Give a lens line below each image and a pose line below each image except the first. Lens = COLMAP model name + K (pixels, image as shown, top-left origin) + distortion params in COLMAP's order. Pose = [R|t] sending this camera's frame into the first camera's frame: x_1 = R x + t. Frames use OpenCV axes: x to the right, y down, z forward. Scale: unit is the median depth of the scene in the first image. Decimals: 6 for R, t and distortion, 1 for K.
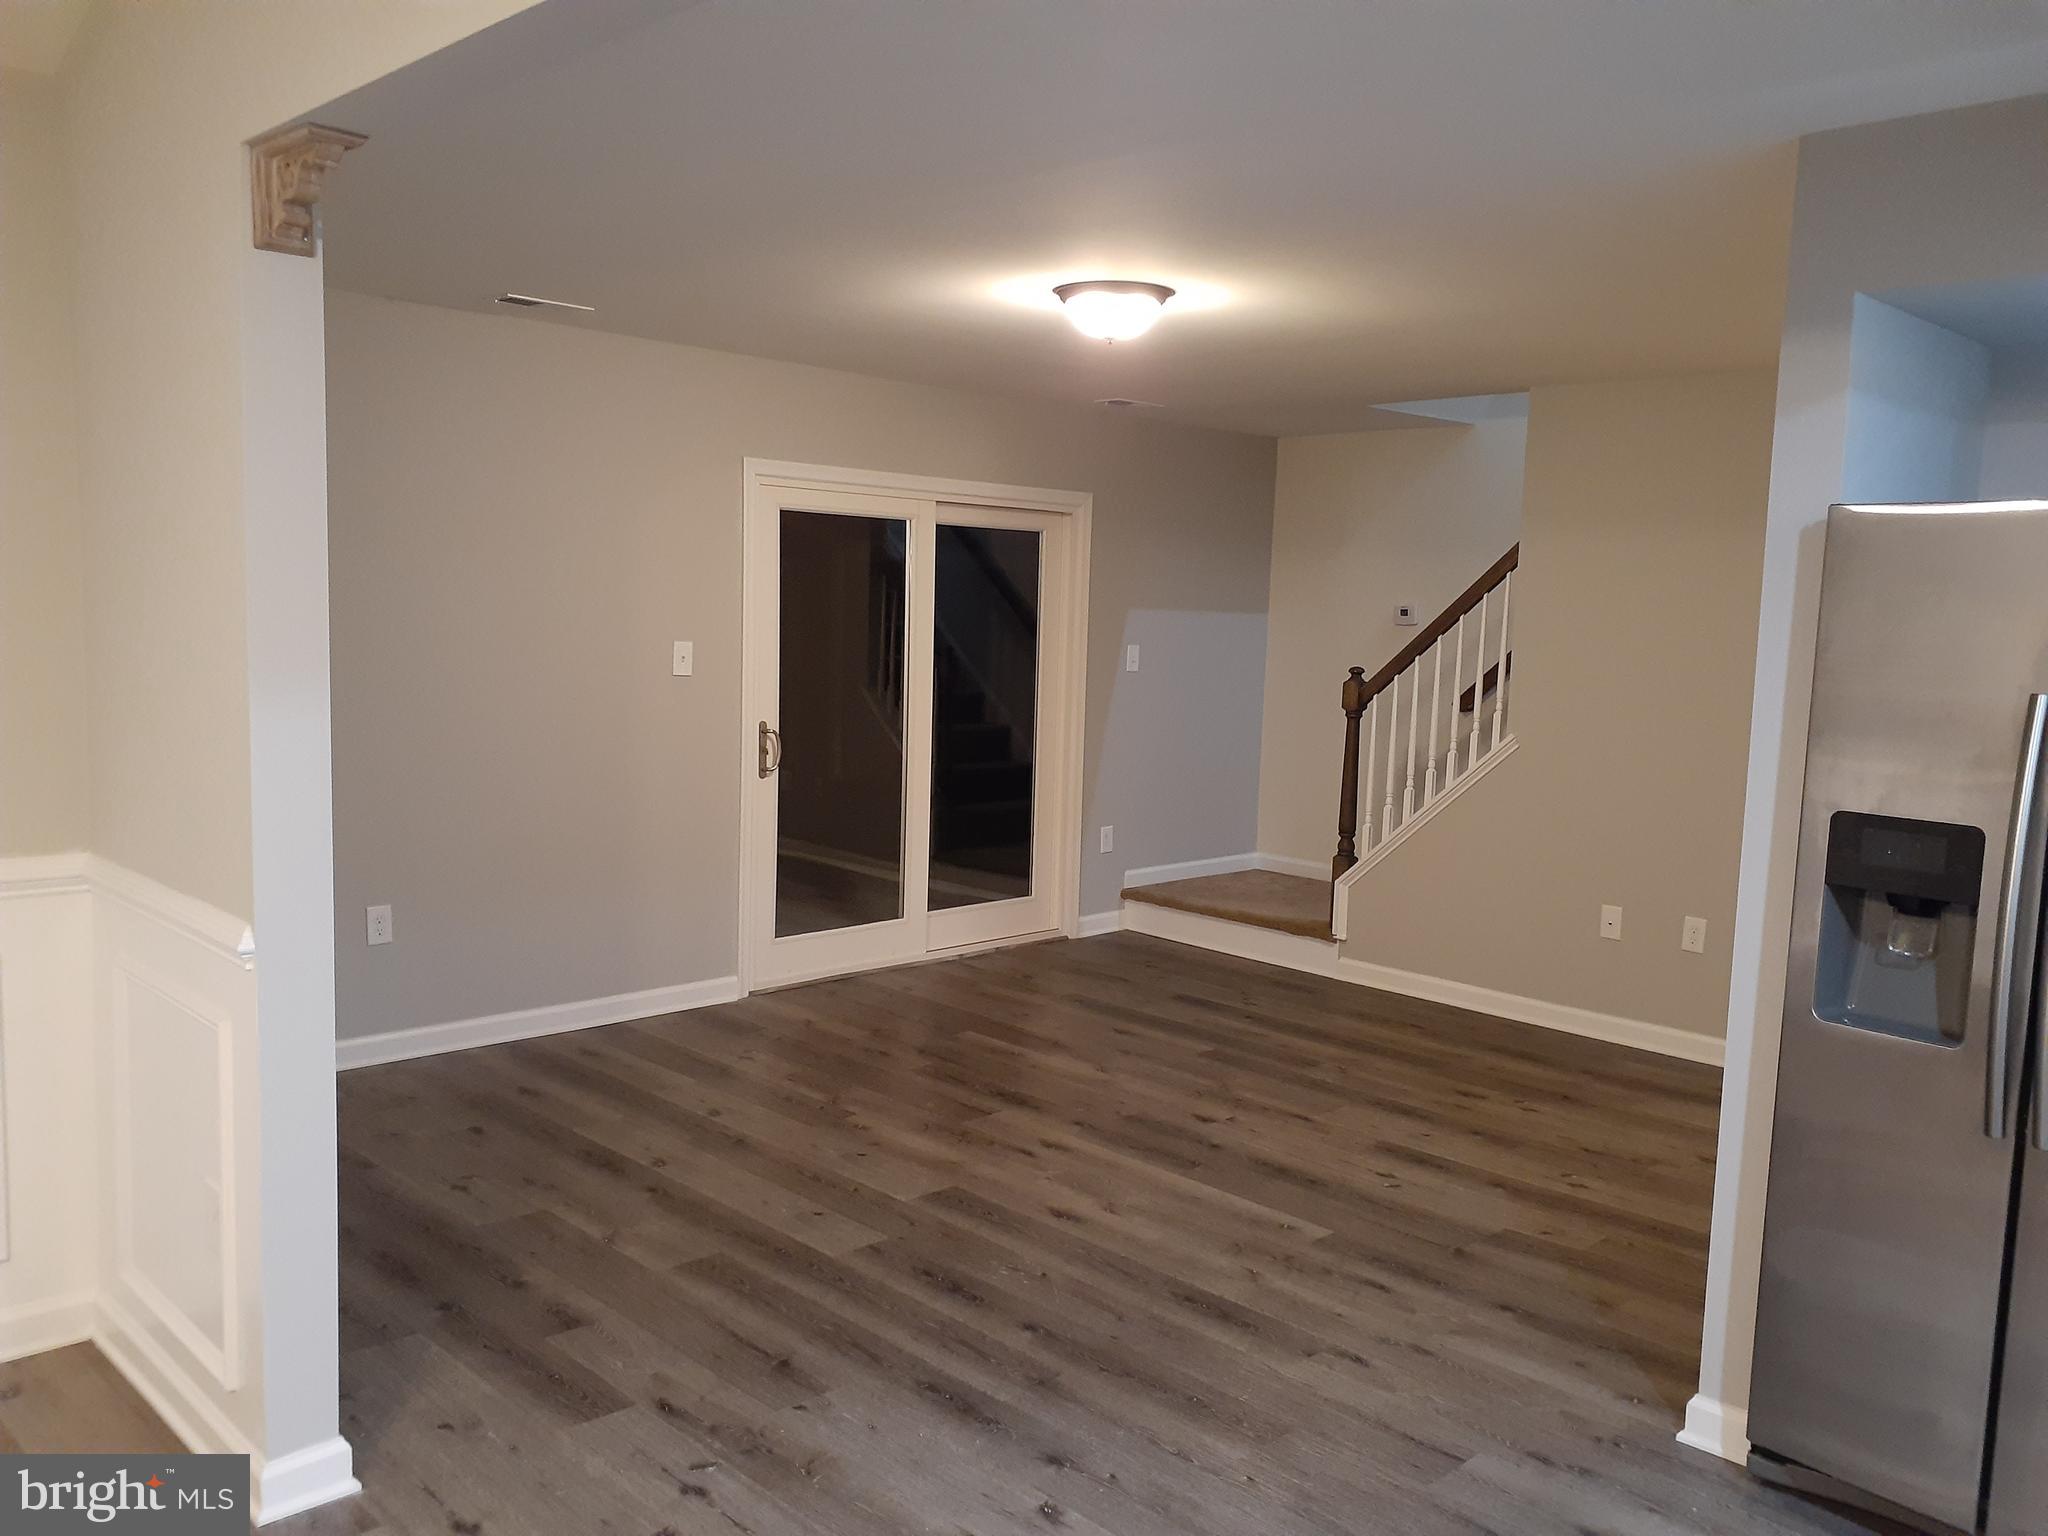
lens RADIAL K [[1591.1, 0, 1024.0], [0, 1591.1, 768.0], [0, 0, 1]] dist [-0.066030, 0.008386]
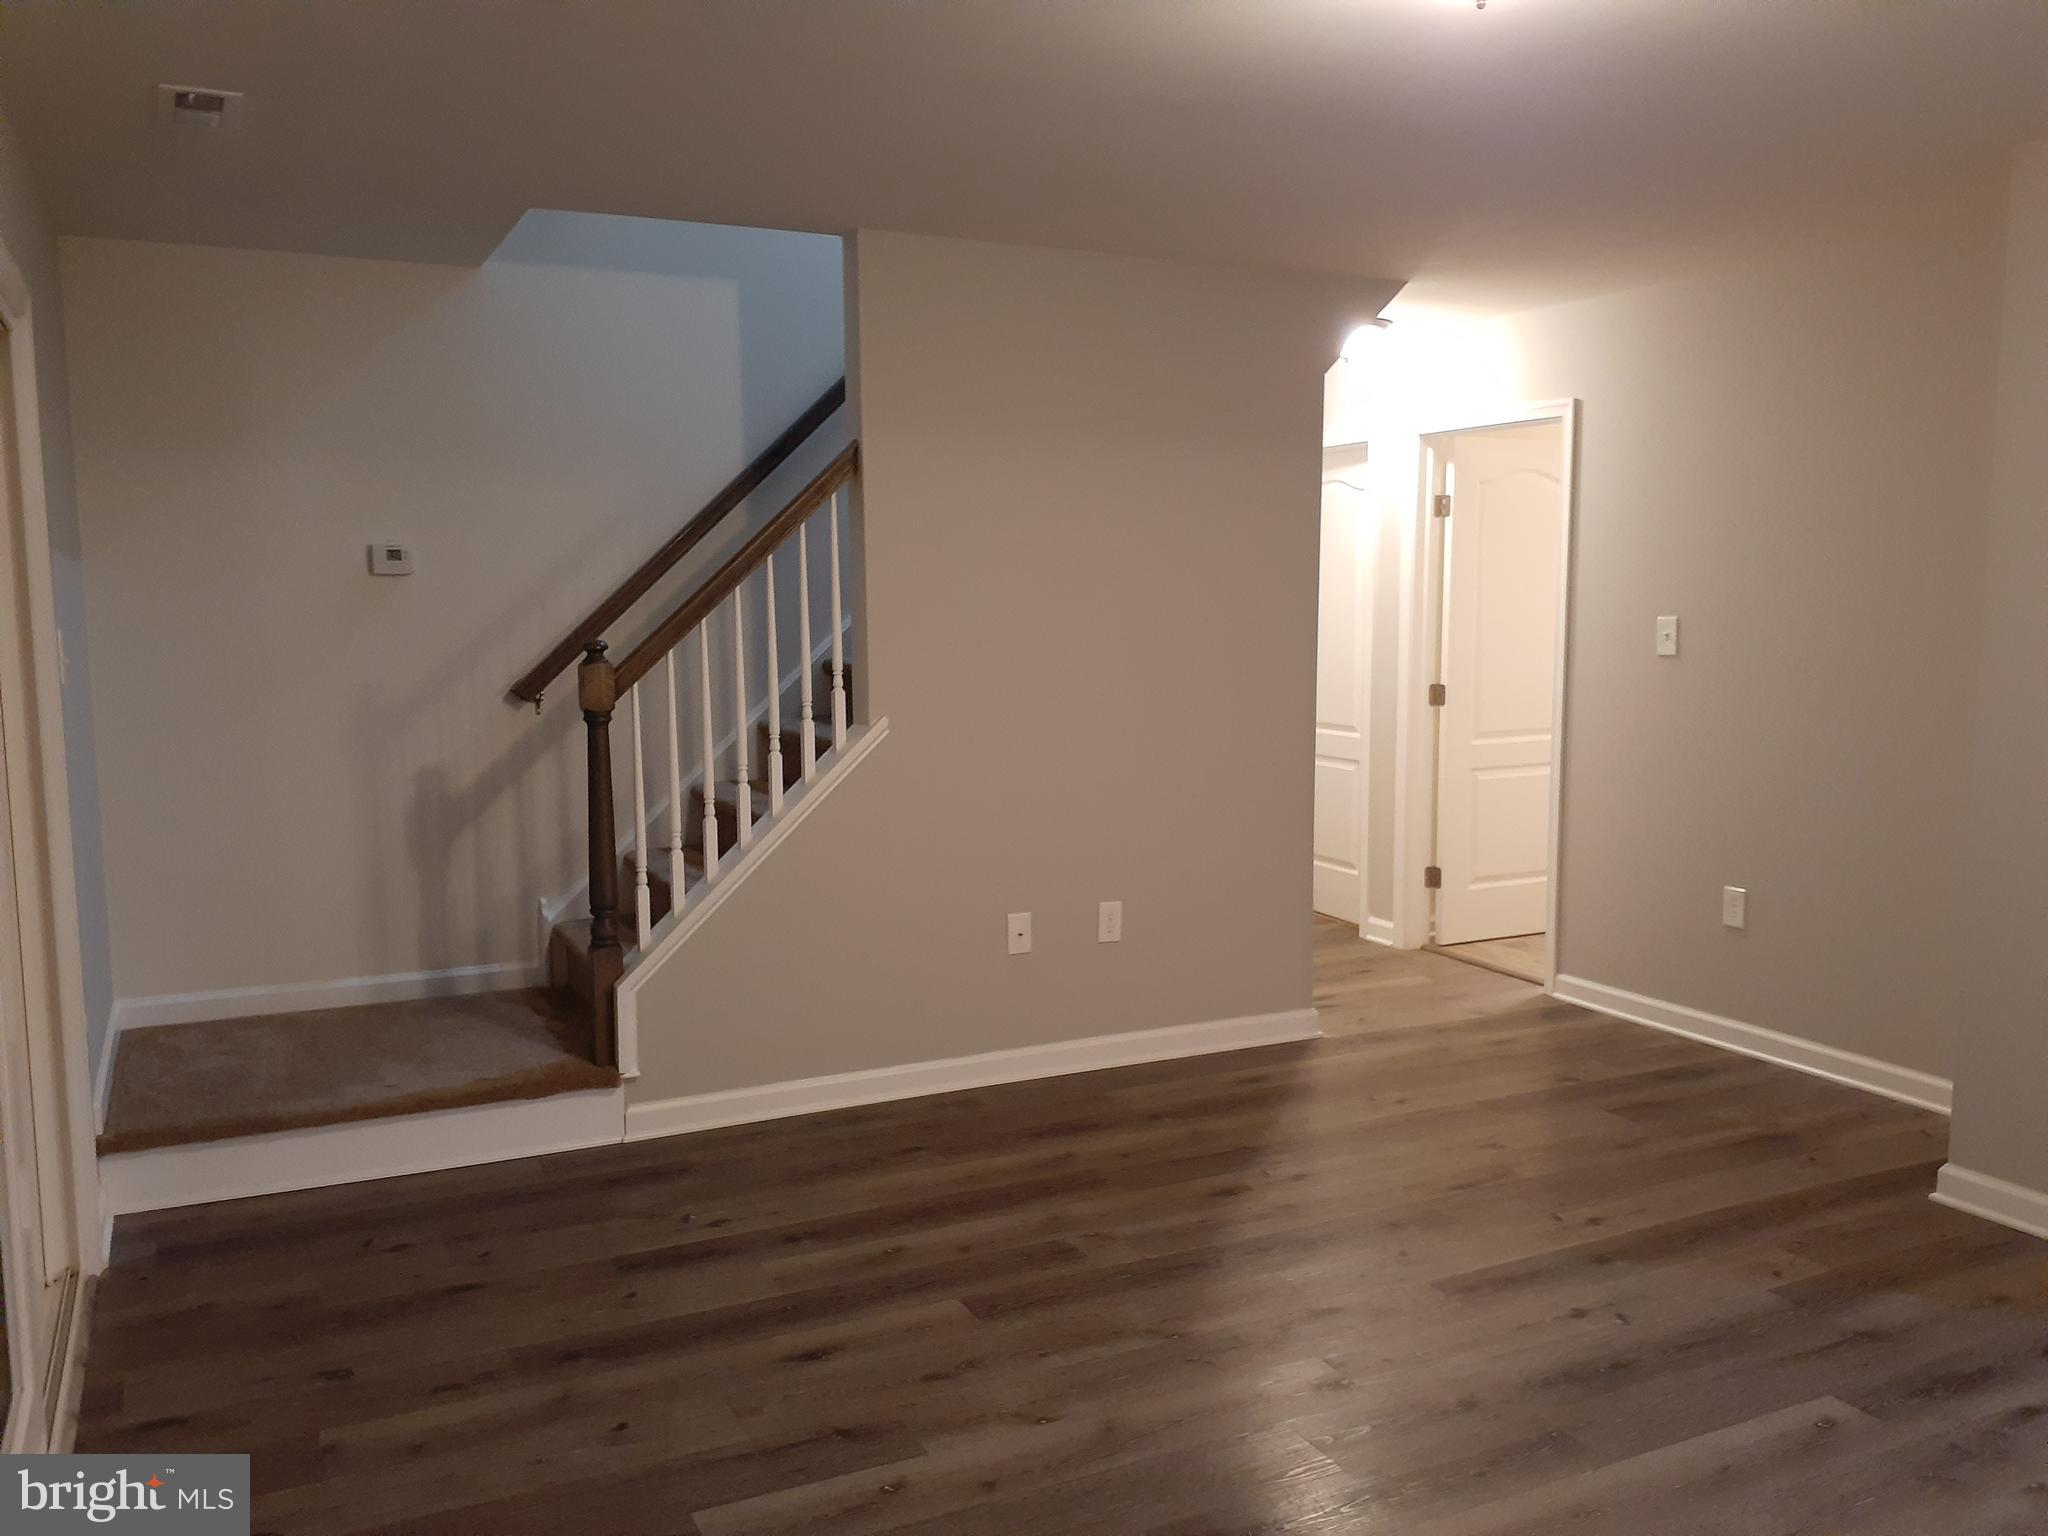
lens RADIAL K [[1624.2, 0, 1024.0], [0, 1624.2, 768.0], [0, 0, 1]] dist [0.040734, -0.066801]
pose [[0.314777, -0.143563, 0.938246, -0.405396], [0.113850, 0.987069, 0.112837, -0.081124], [-0.942313, 0.071301, 0.327052, 0.760699]]
